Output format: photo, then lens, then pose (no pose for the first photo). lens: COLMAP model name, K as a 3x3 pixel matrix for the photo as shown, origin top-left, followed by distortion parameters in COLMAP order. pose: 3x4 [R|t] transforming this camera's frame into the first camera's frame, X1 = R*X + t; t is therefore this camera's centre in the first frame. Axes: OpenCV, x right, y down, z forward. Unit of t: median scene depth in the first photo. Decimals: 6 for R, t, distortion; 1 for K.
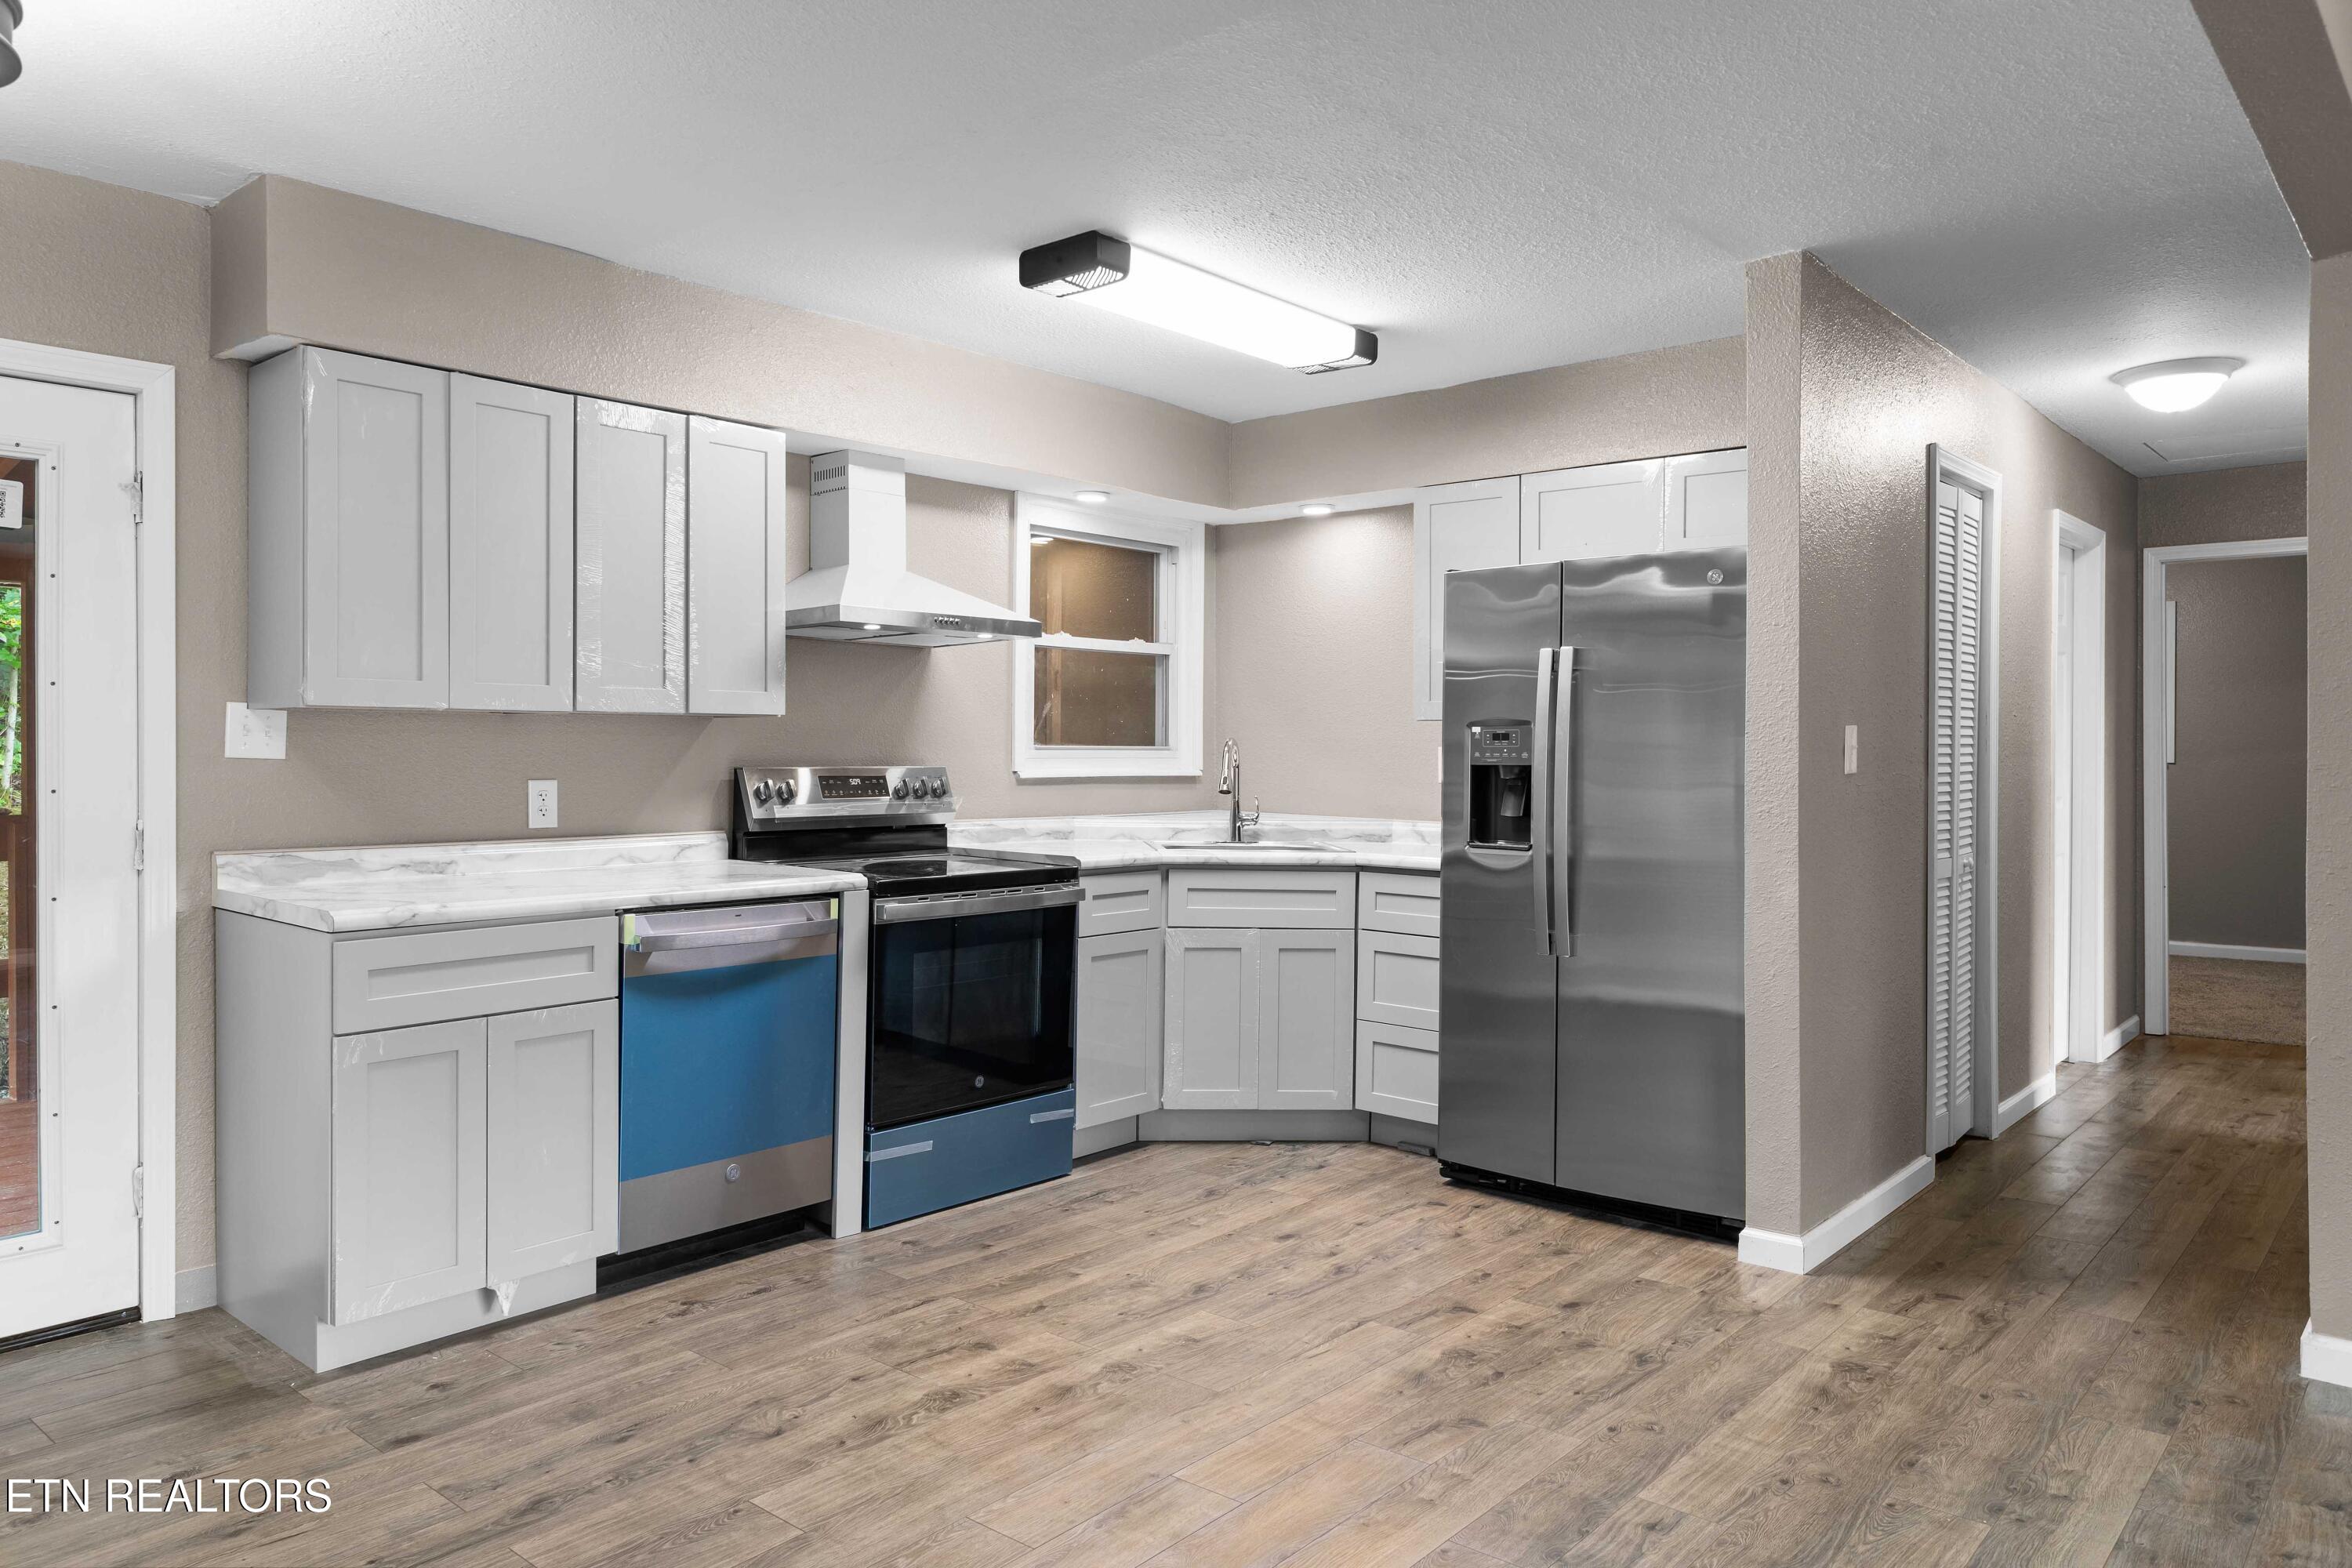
lens RADIAL K [[1583.5, 0, 1129.1], [0, 1583.5, 757.0], [0, 0, 1]] dist [0.006139, 0.000980]
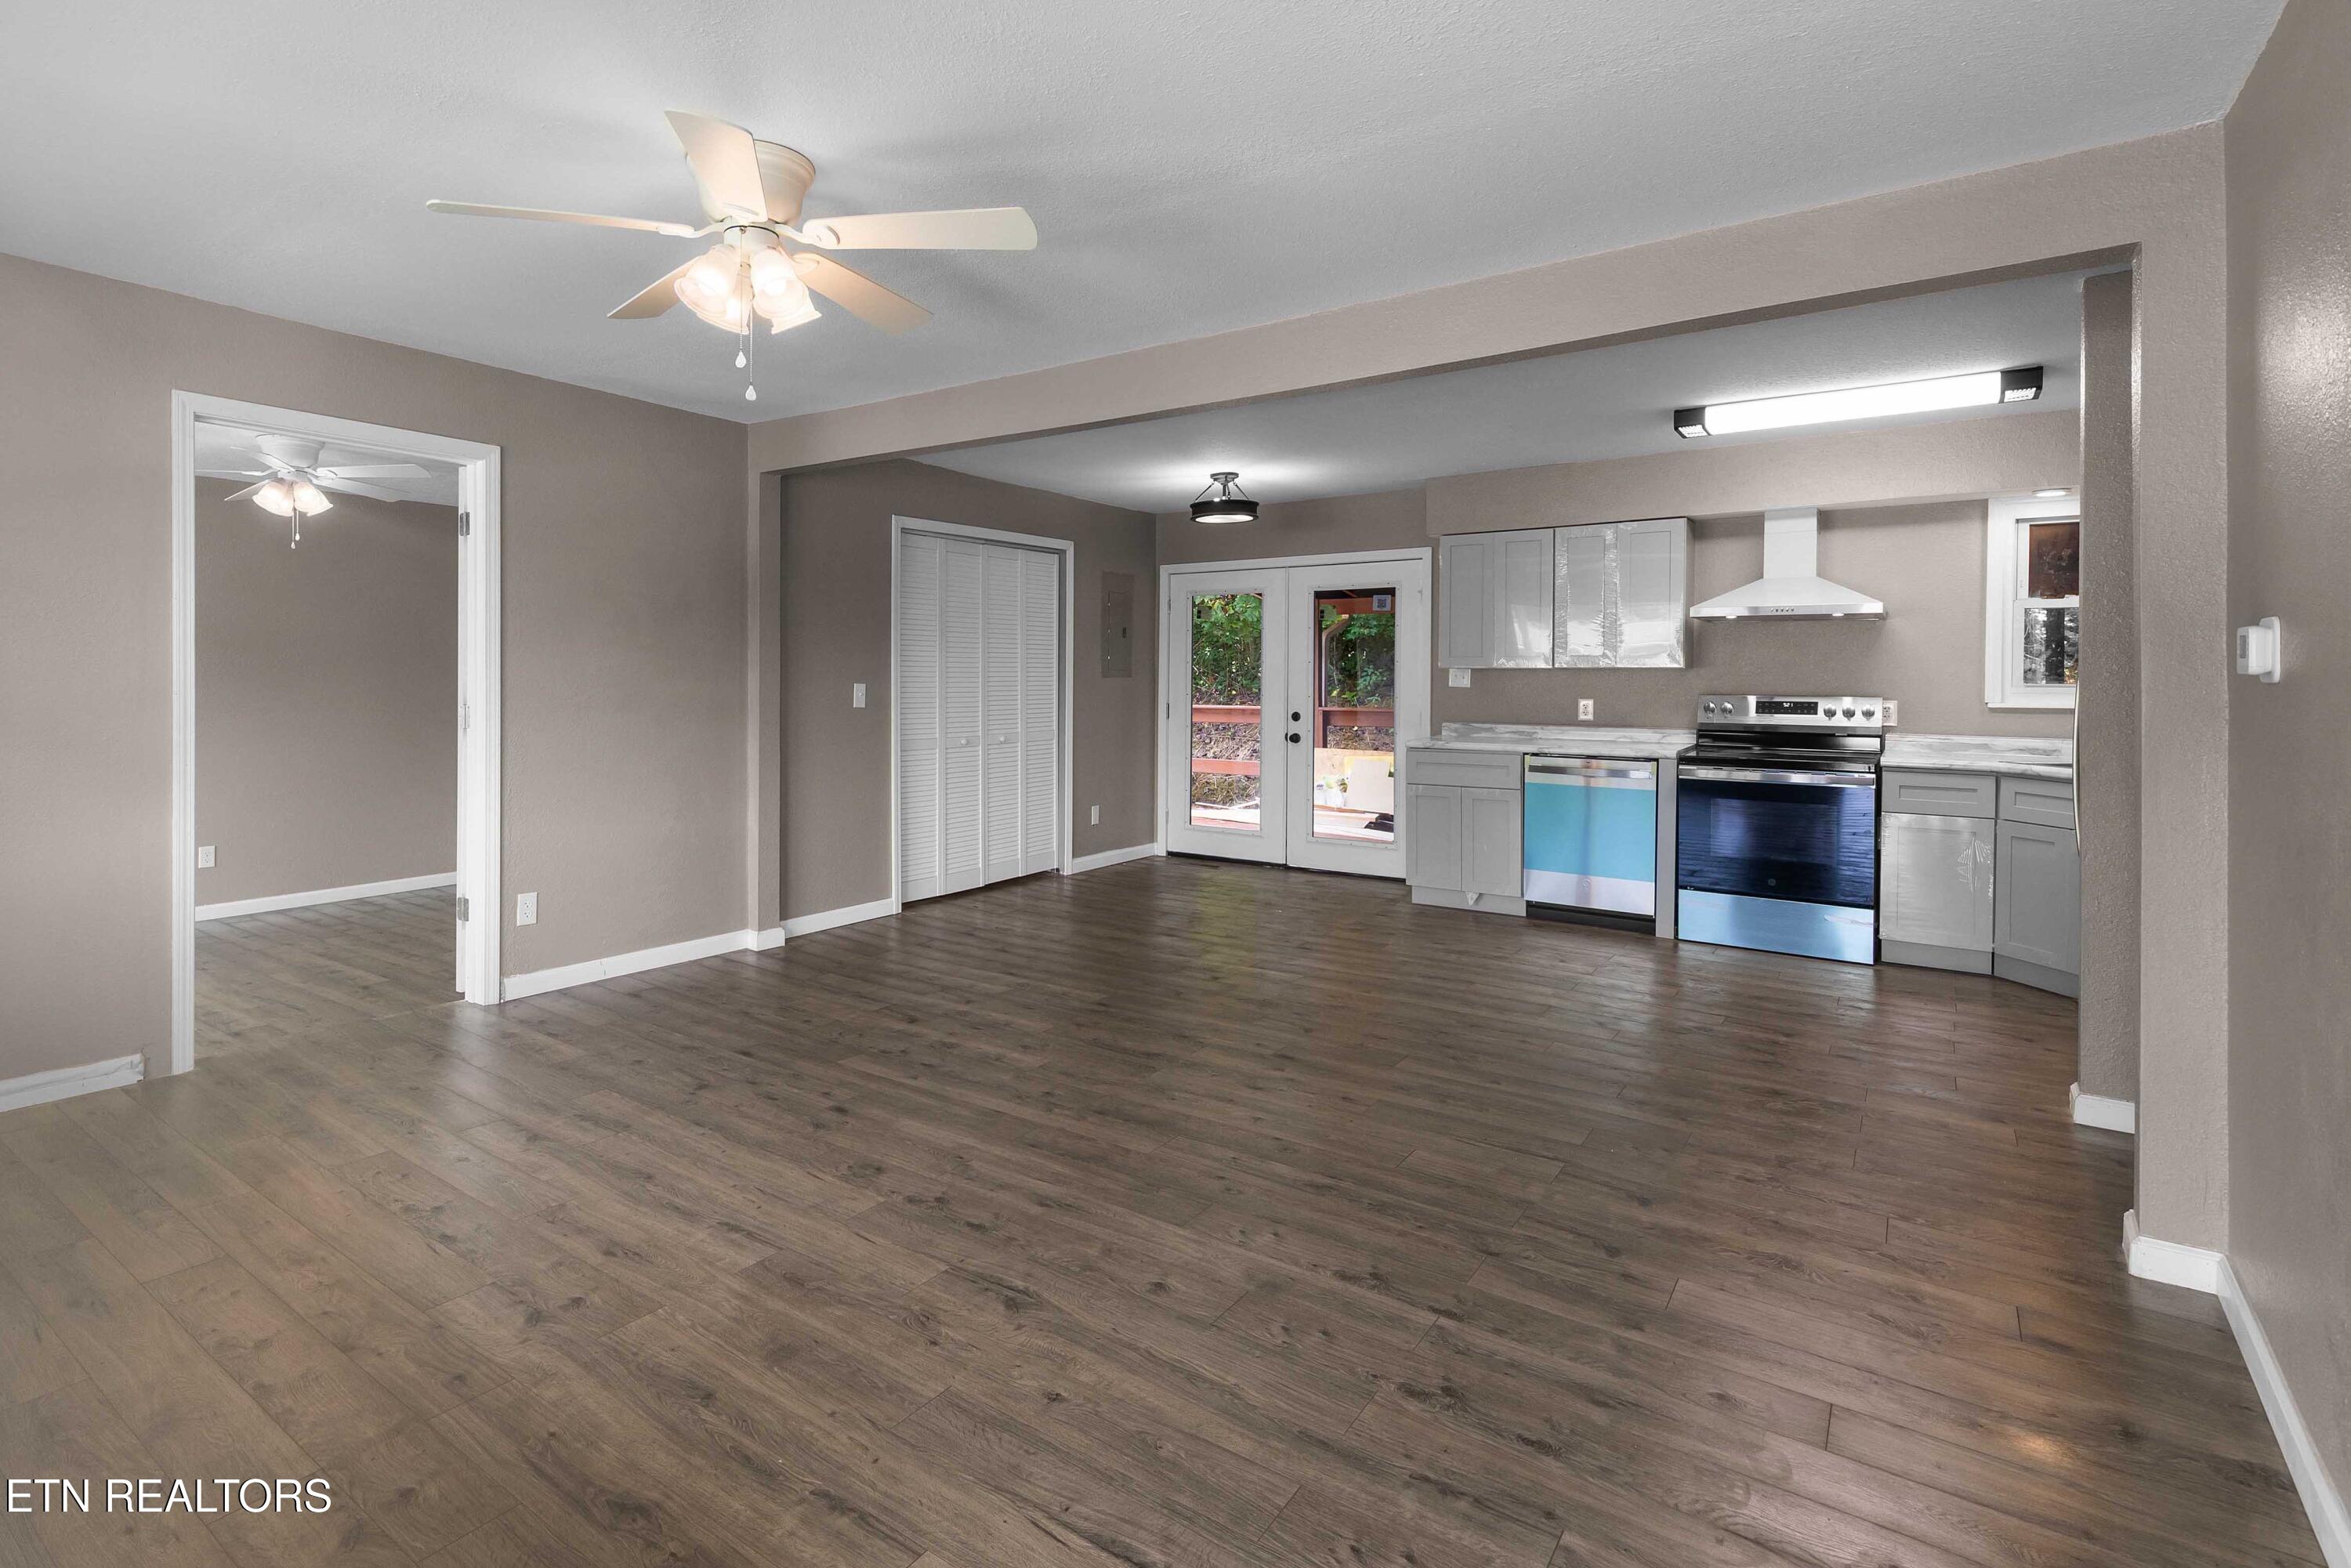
lens RADIAL K [[1158.4, 0, 992.7], [0, 1158.4, 684.3], [0, 0, 1]] dist [0.012939, -0.000075]
pose [[0.042490, 0.006772, -0.999074, 1.182927], [-0.006715, 0.999956, 0.006493, -0.009948], [0.999074, 0.006433, 0.042534, 0.118864]]
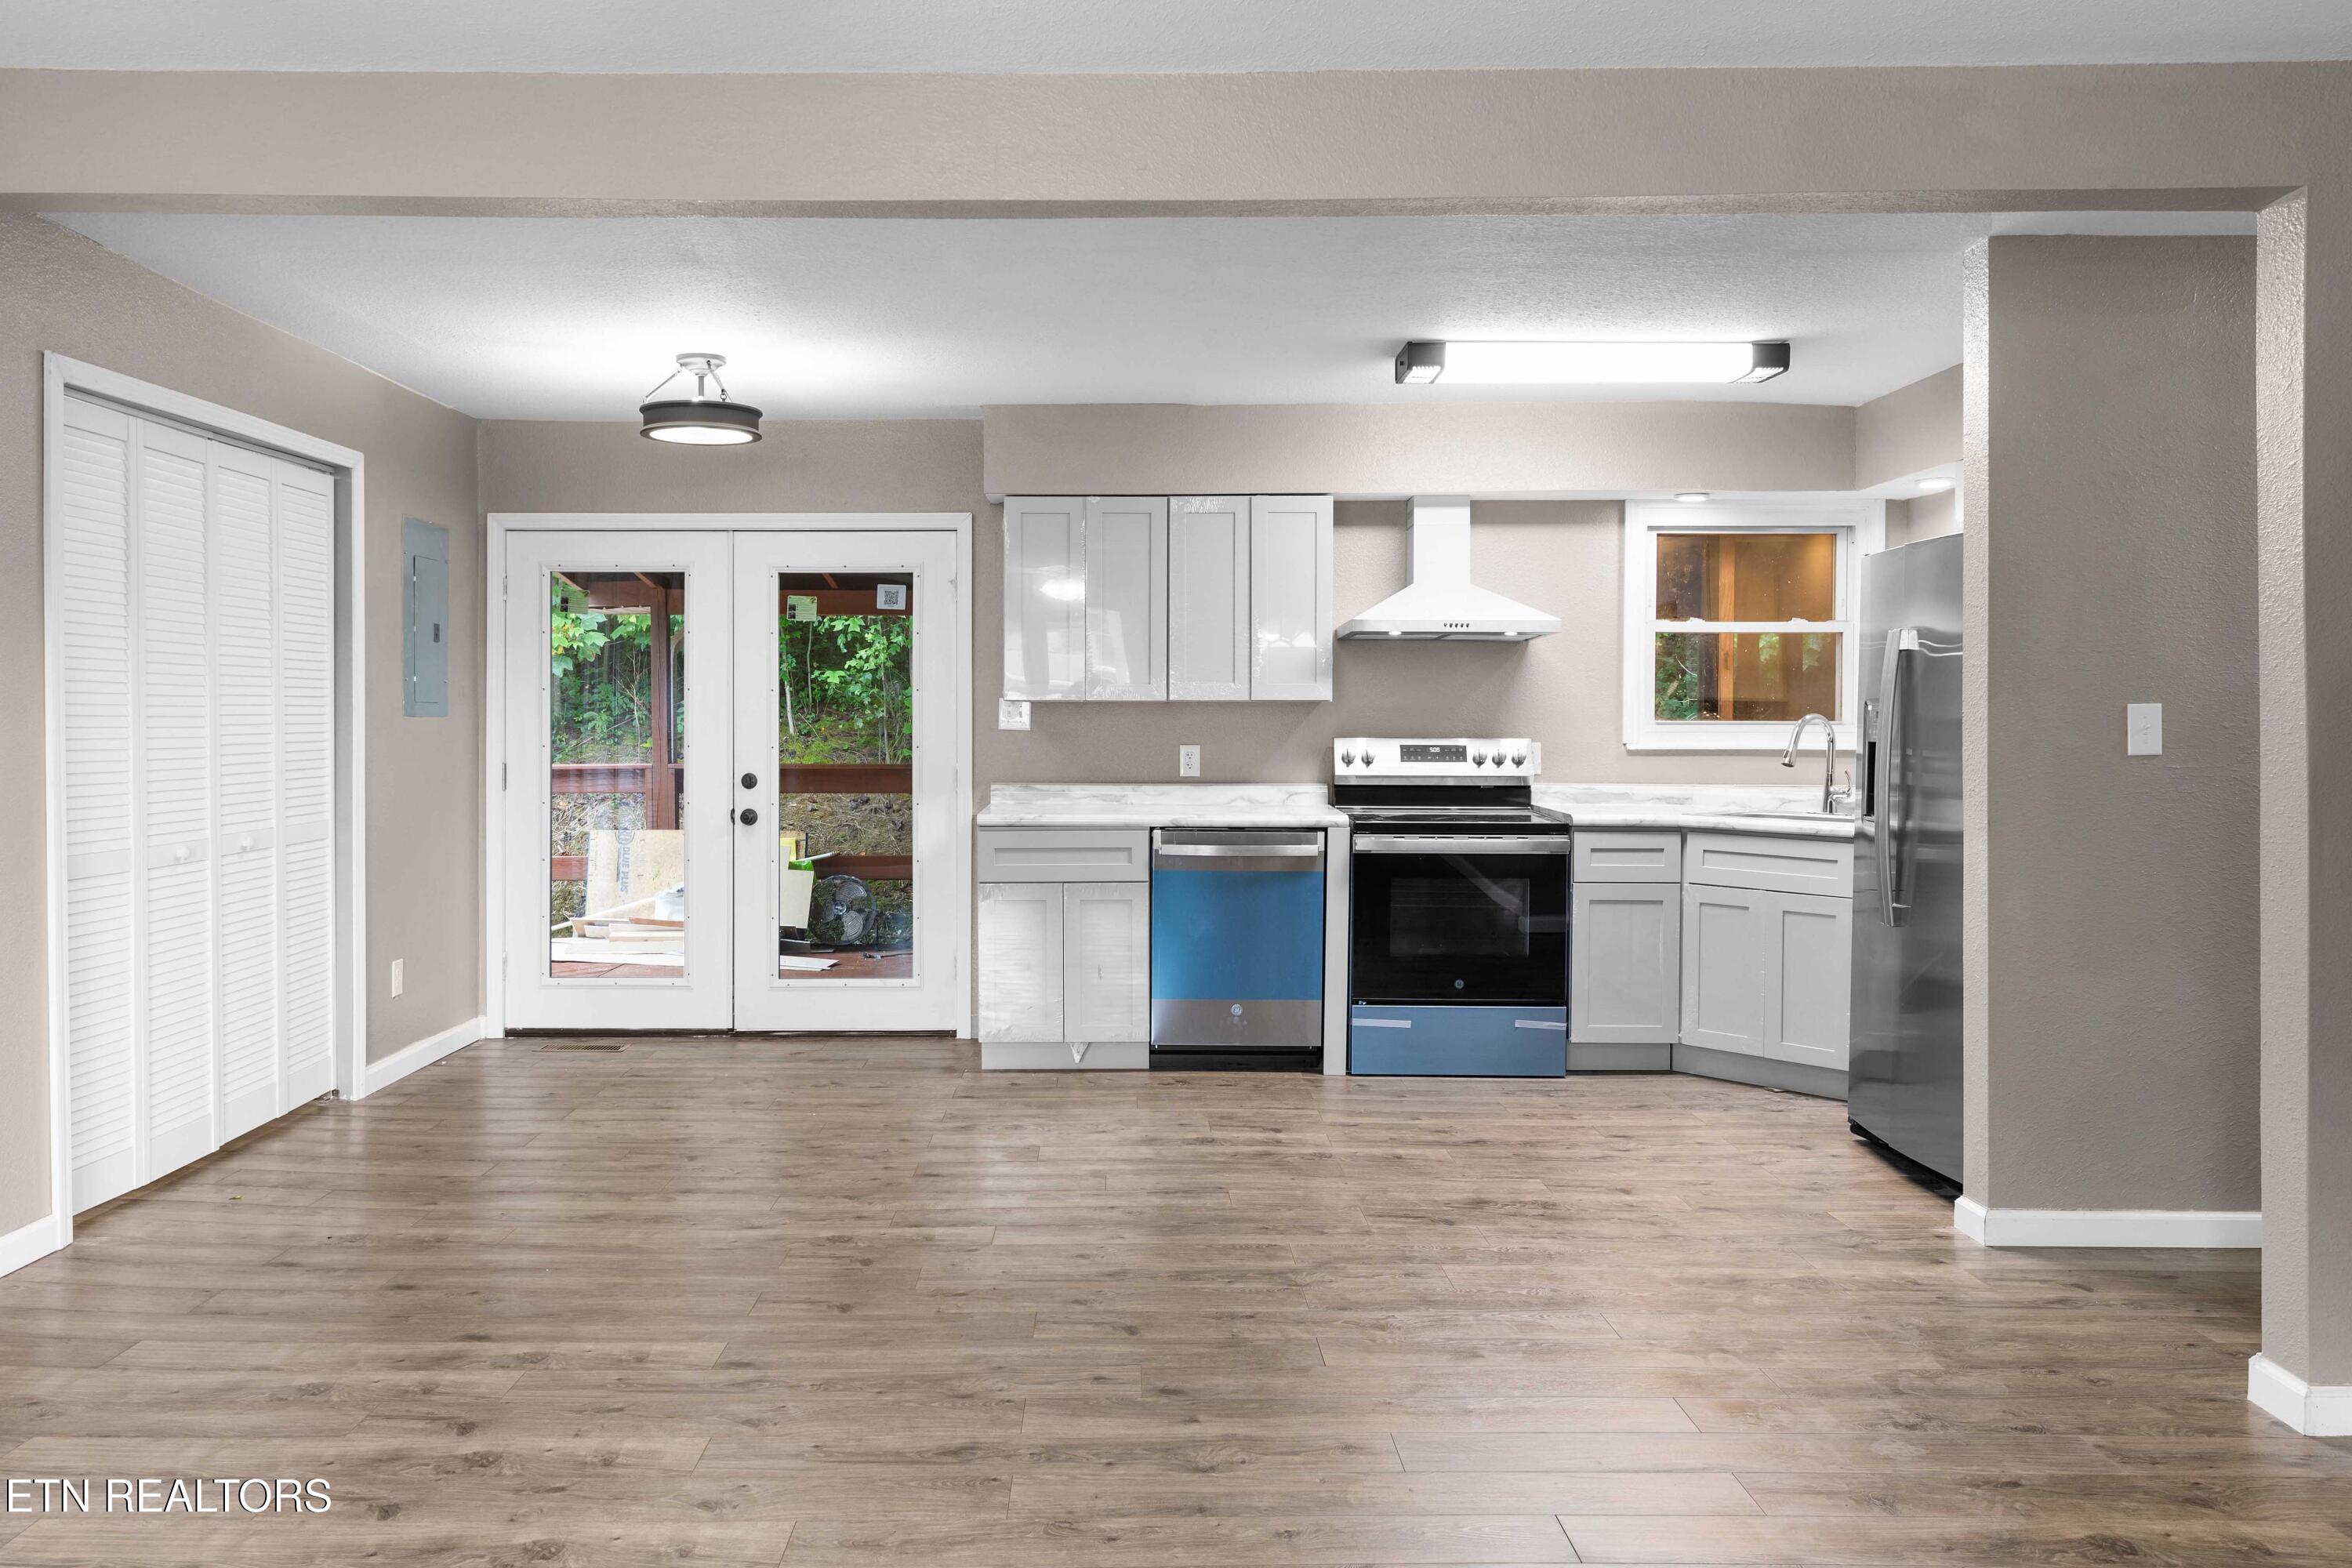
lens RADIAL K [[1723.4, 0, 1102.1], [0, 1723.4, 733.8], [0, 0, 1]] dist [0.005246, 0.000406]
pose [[0.652666, 0.007460, -0.757609, 0.820639], [-0.003012, 0.999969, 0.007252, -0.007686], [0.757640, -0.002451, 0.652668, -0.138852]]
